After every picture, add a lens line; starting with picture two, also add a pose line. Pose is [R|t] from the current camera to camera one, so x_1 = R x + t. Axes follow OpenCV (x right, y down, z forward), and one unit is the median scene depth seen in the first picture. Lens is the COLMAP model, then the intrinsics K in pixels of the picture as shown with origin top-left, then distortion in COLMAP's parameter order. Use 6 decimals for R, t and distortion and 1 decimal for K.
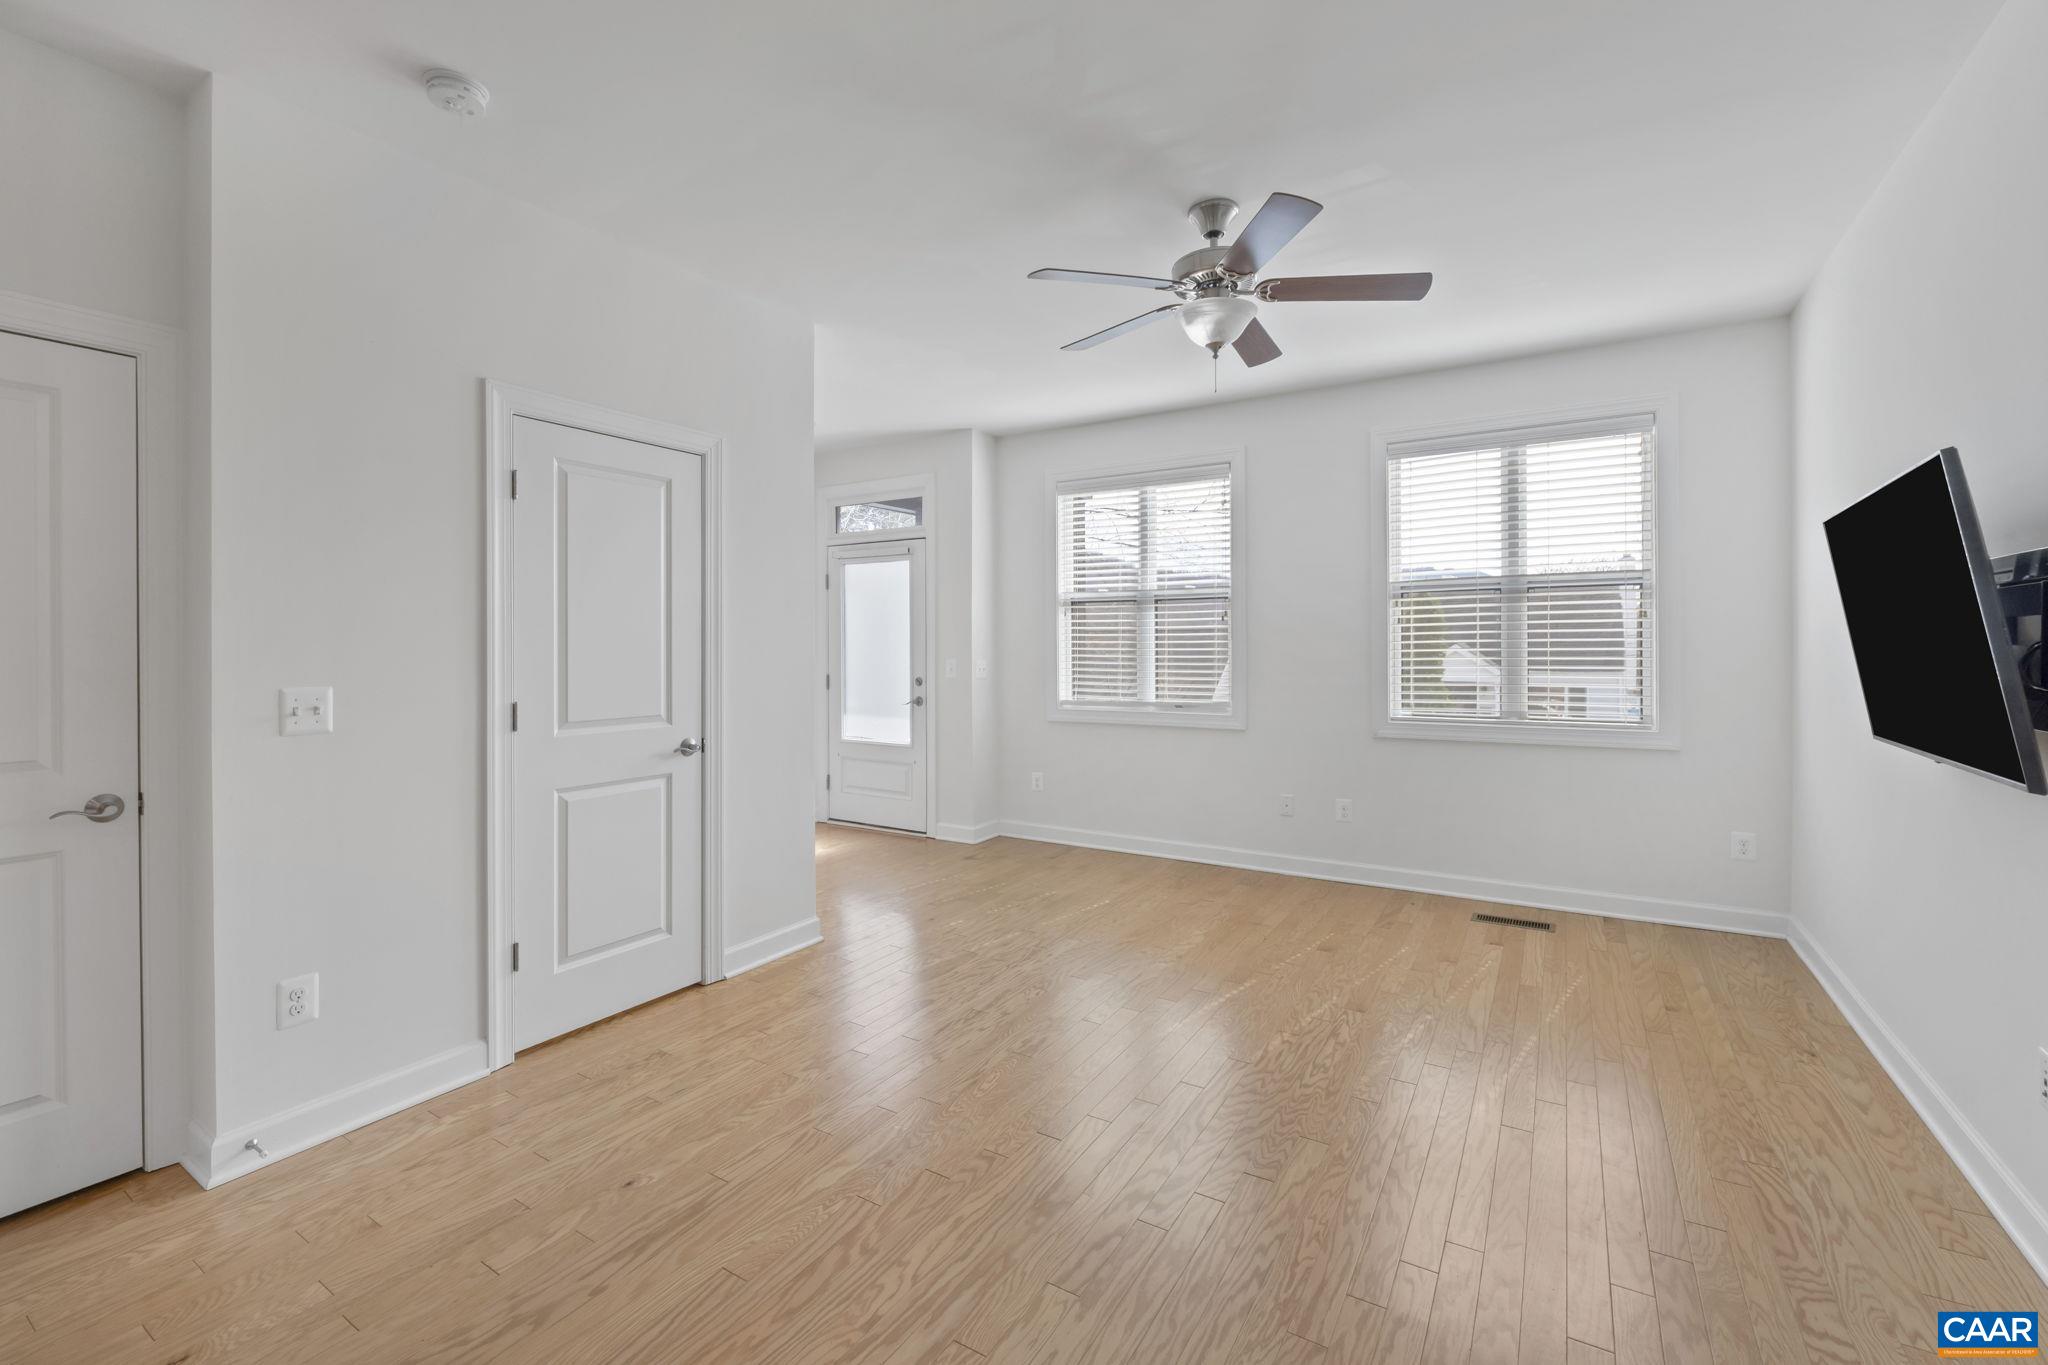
lens RADIAL K [[870.1, 0, 989.5], [0, 870.1, 647.9], [0, 0, 1]] dist [-0.006769, -0.000214]
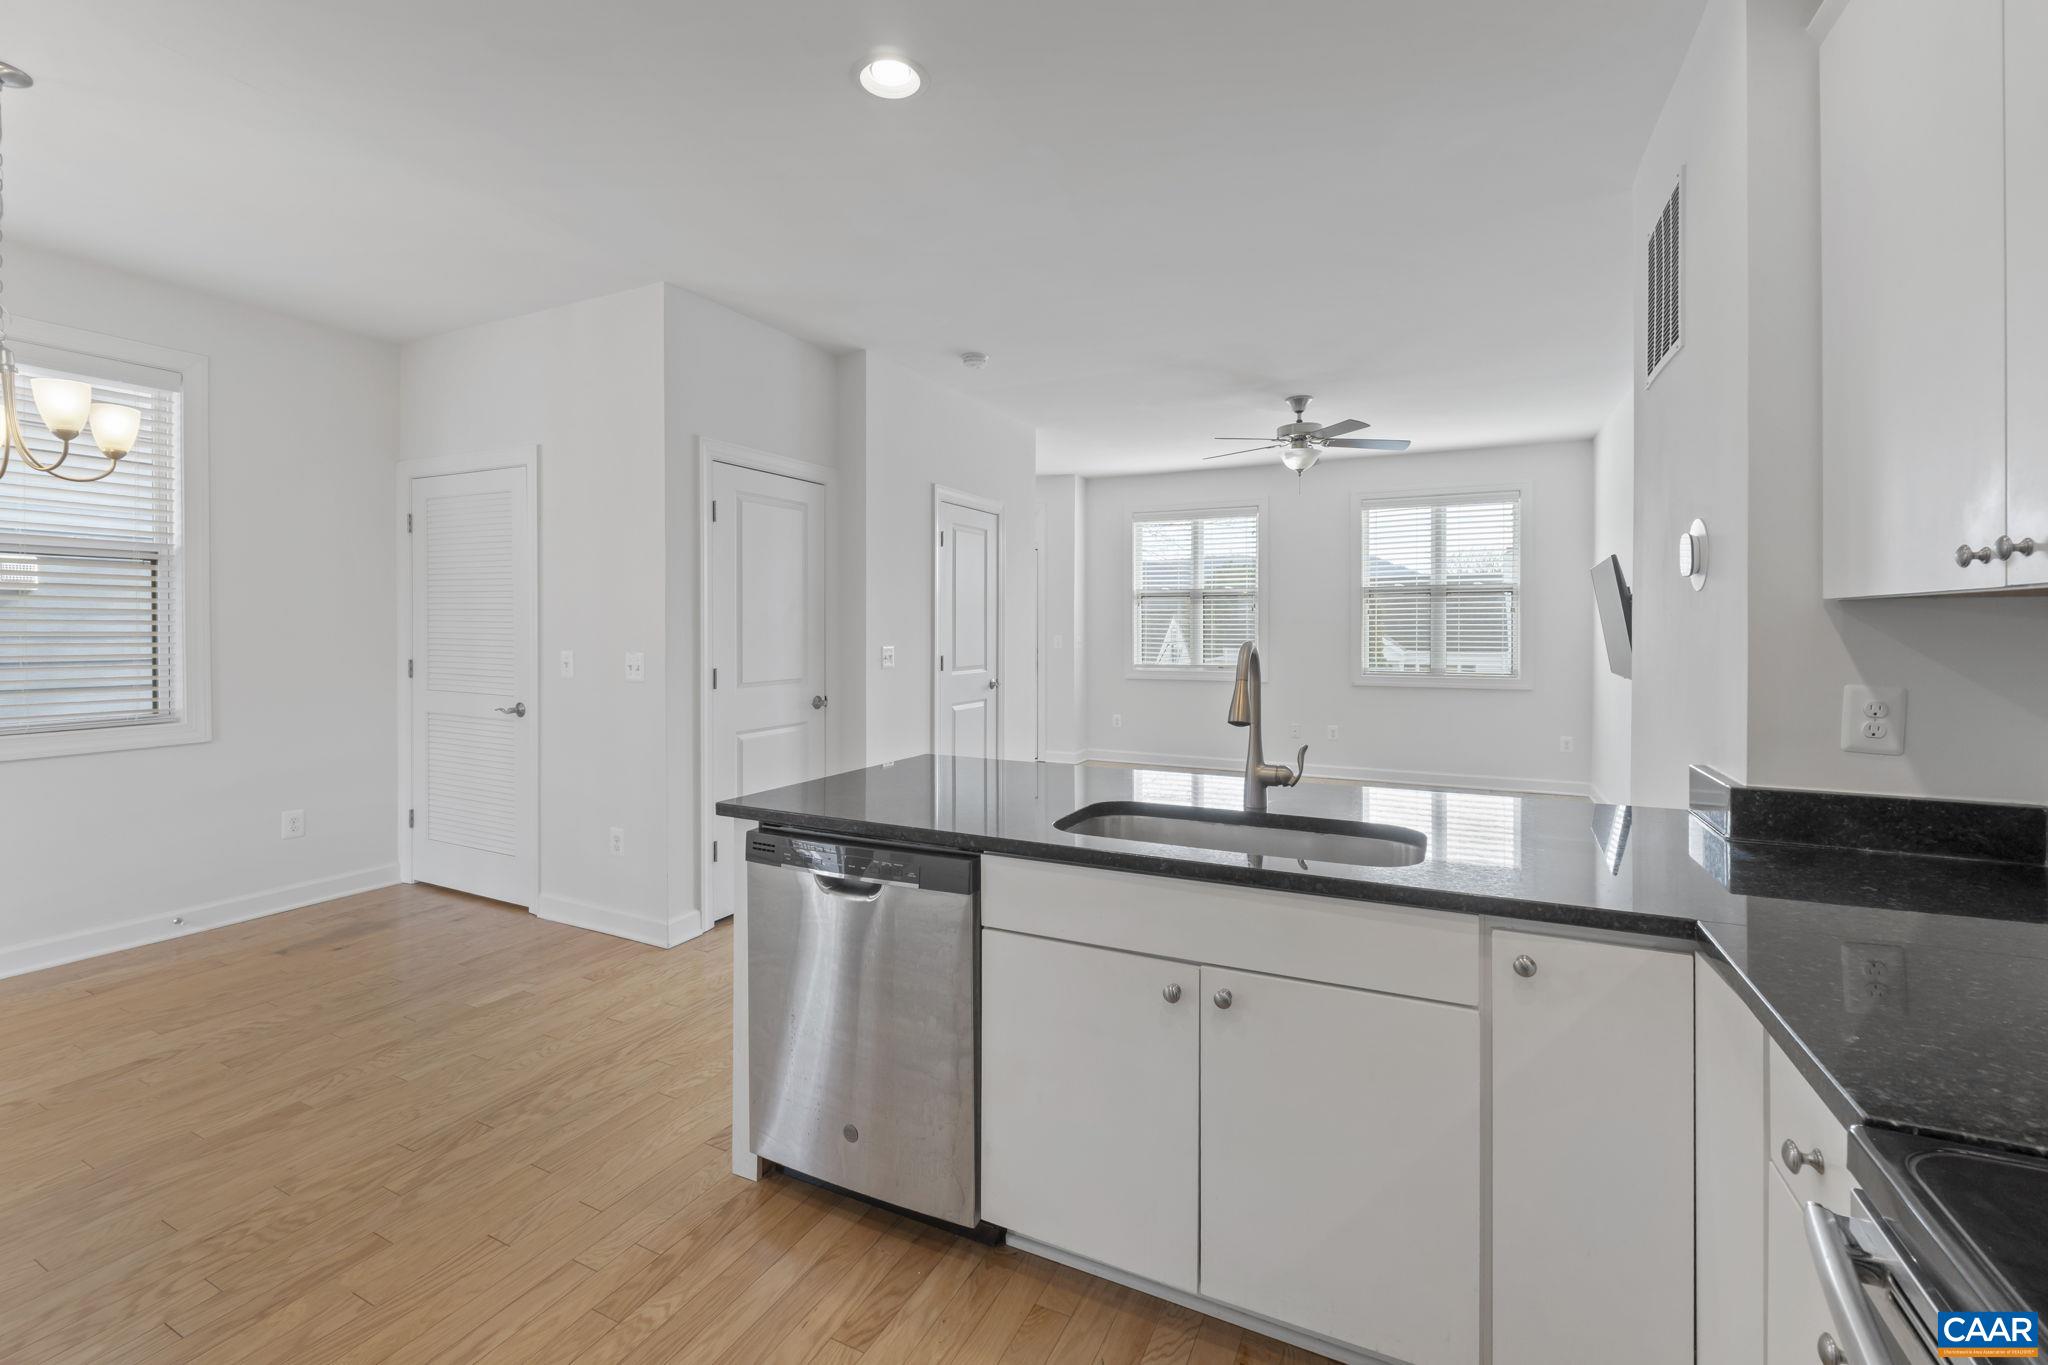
lens RADIAL K [[870.1, 0, 989.9], [0, 870.1, 621.6], [0, 0, 1]] dist [-0.006769, -0.000214]
pose [[0.995619, 0.006452, 0.093281, -0.326687], [-0.005921, 0.999965, -0.005970, 0.000272], [-0.093317, 0.005391, 0.995622, -0.460421]]
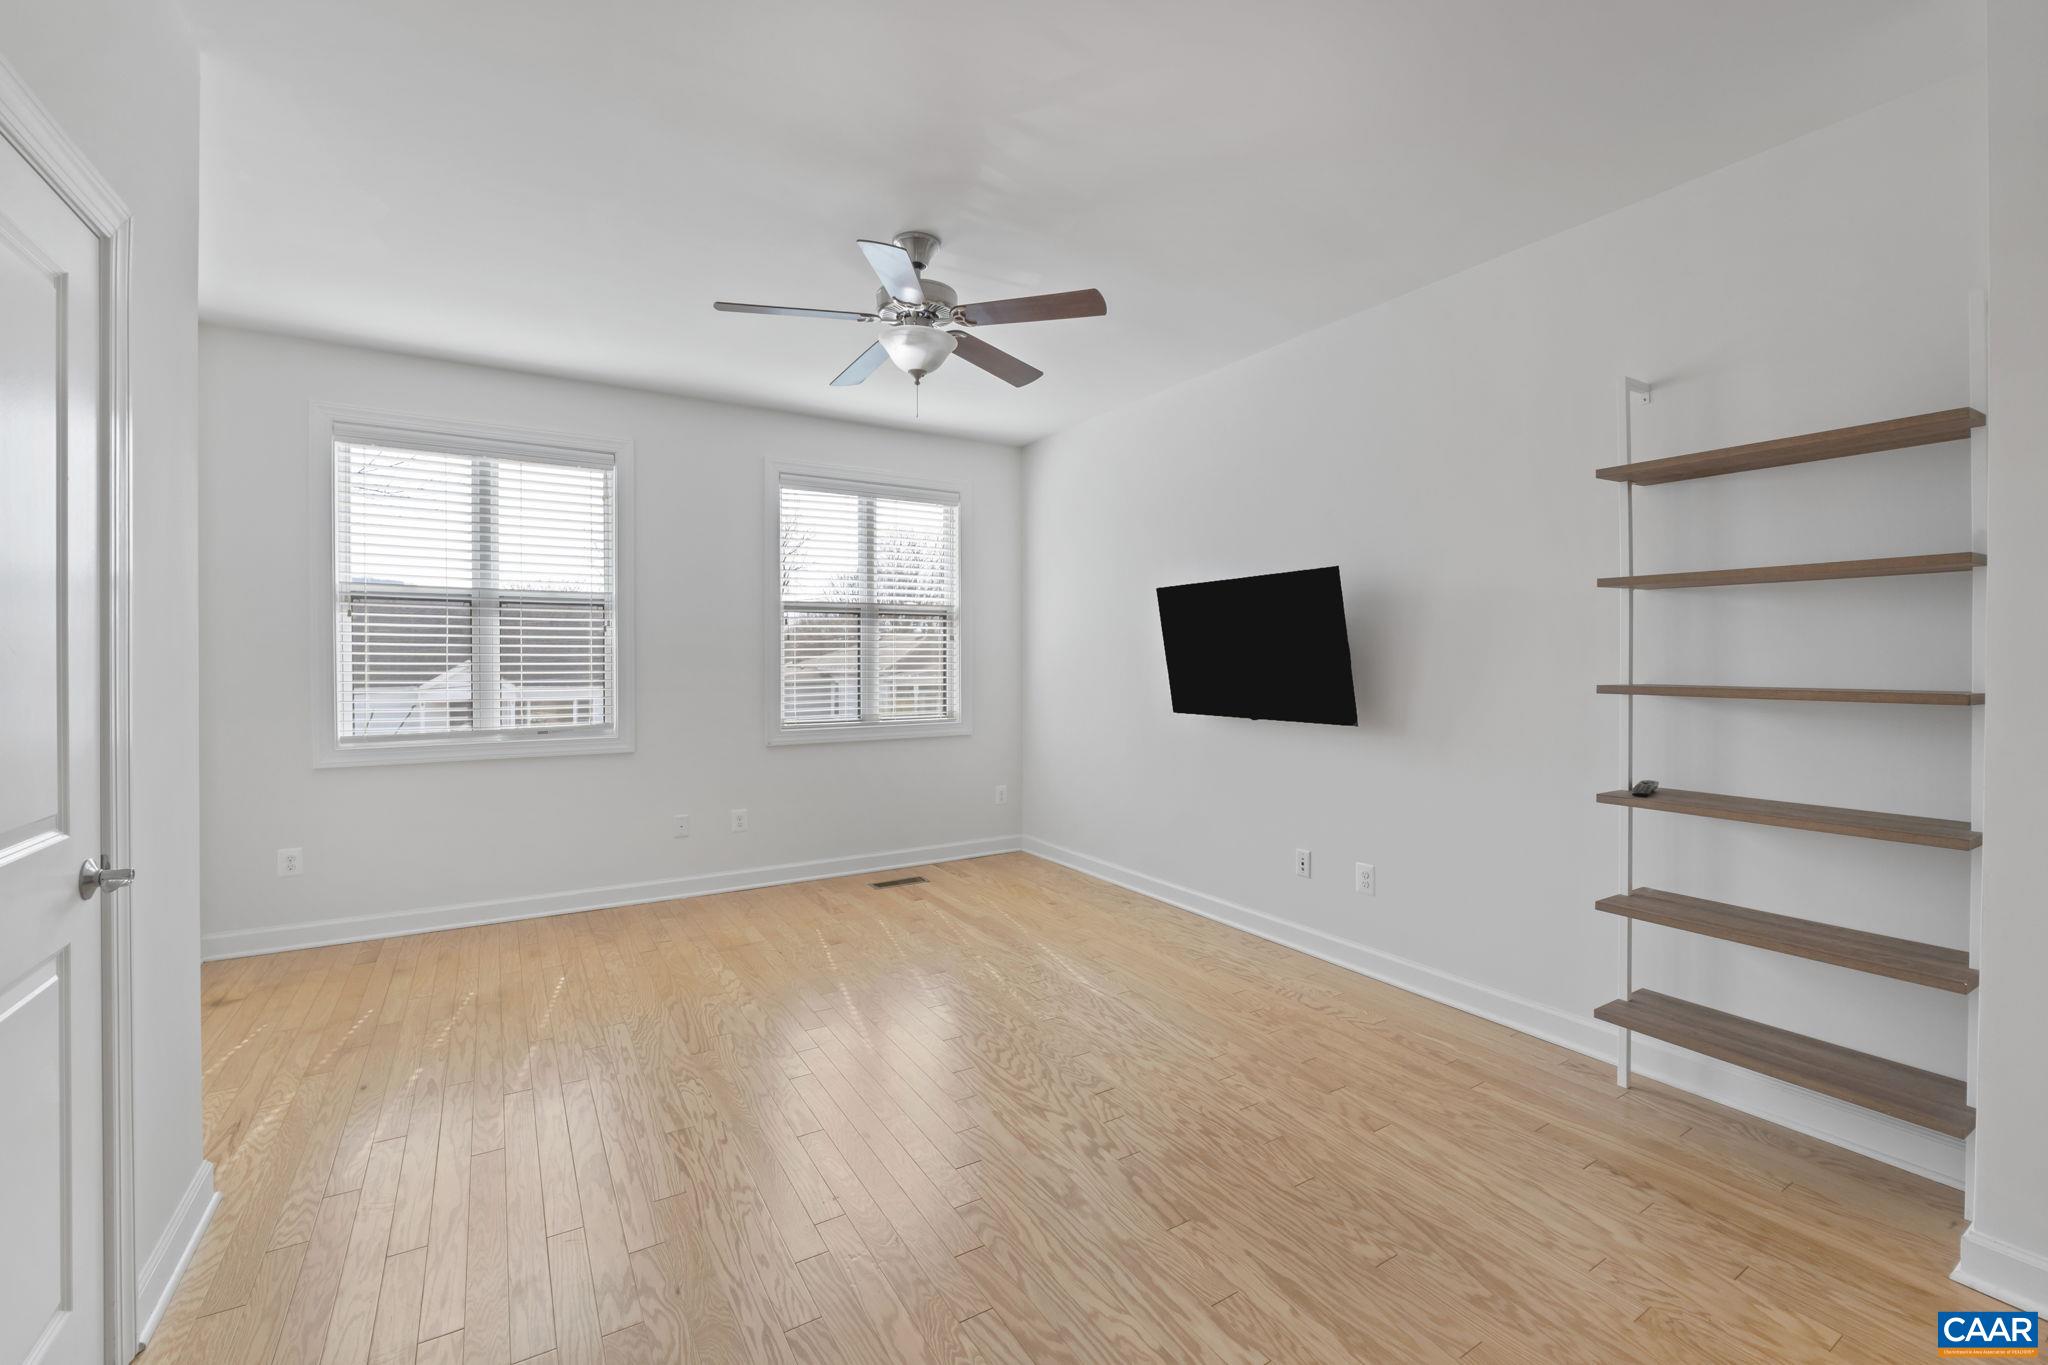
lens RADIAL K [[870.1, 0, 1030.3], [0, 870.1, 672.3], [0, 0, 1]] dist [-0.006769, -0.000214]
pose [[0.424306, -0.010305, 0.905460, -0.345834], [-0.000332, 0.999933, 0.011535, 0.000423], [-0.905519, -0.005196, 0.424274, 0.235896]]
